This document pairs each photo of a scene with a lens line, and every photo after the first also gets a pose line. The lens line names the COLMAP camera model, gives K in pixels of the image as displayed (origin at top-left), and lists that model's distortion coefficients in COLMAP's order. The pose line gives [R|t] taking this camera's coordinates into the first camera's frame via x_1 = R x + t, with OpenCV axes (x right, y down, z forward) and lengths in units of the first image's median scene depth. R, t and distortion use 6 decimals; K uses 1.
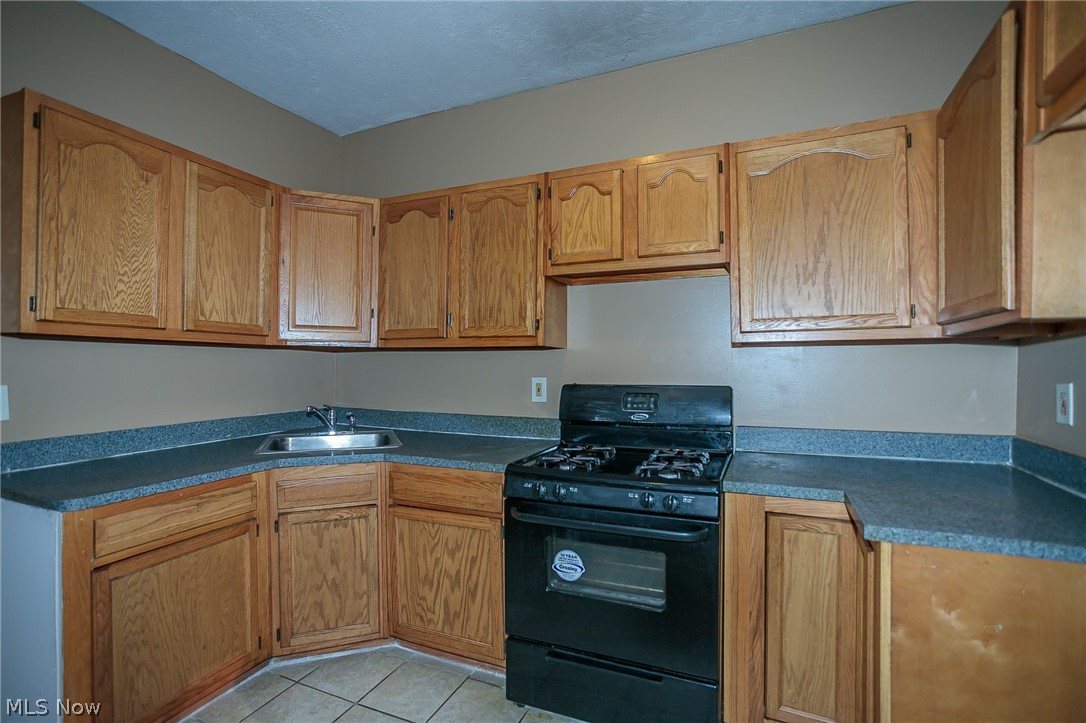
lens RADIAL K [[531.8, 0, 541.6], [0, 531.8, 385.7], [0, 0, 1]] dist [-0.071269, 0.045153]
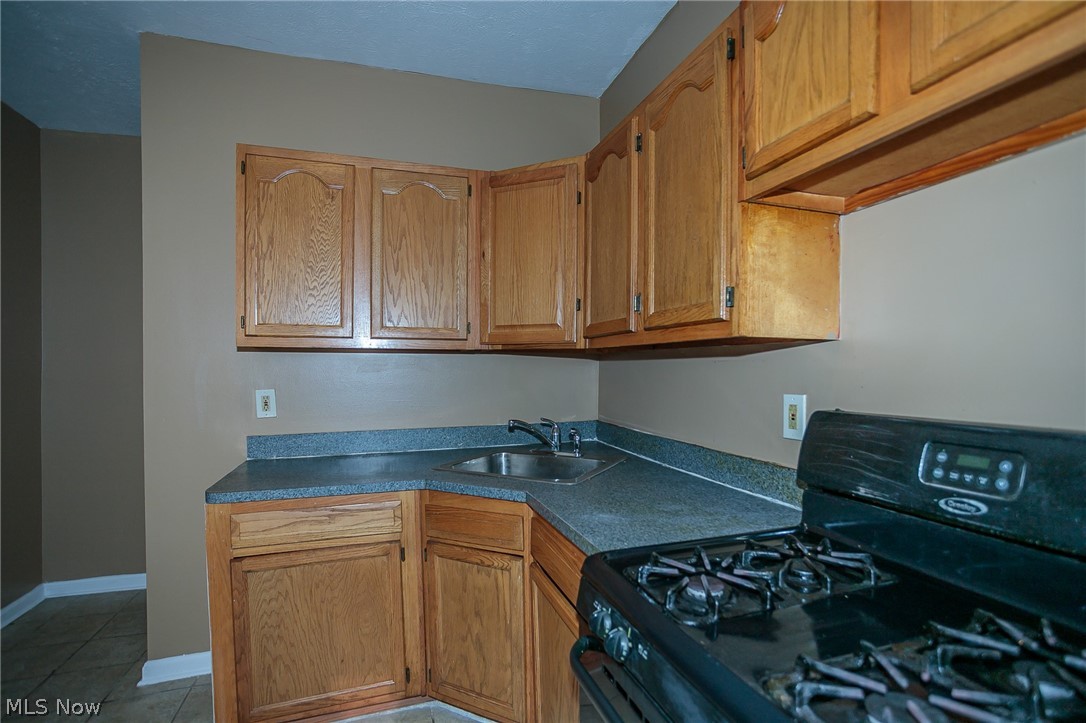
lens RADIAL K [[531.8, 0, 541.6], [0, 531.8, 385.7], [0, 0, 1]] dist [-0.071269, 0.045153]
pose [[0.654699, 0.020249, -0.755618, 0.292972], [-0.024049, 0.999693, 0.005953, -0.027027], [0.755507, 0.014275, 0.654985, 0.563885]]
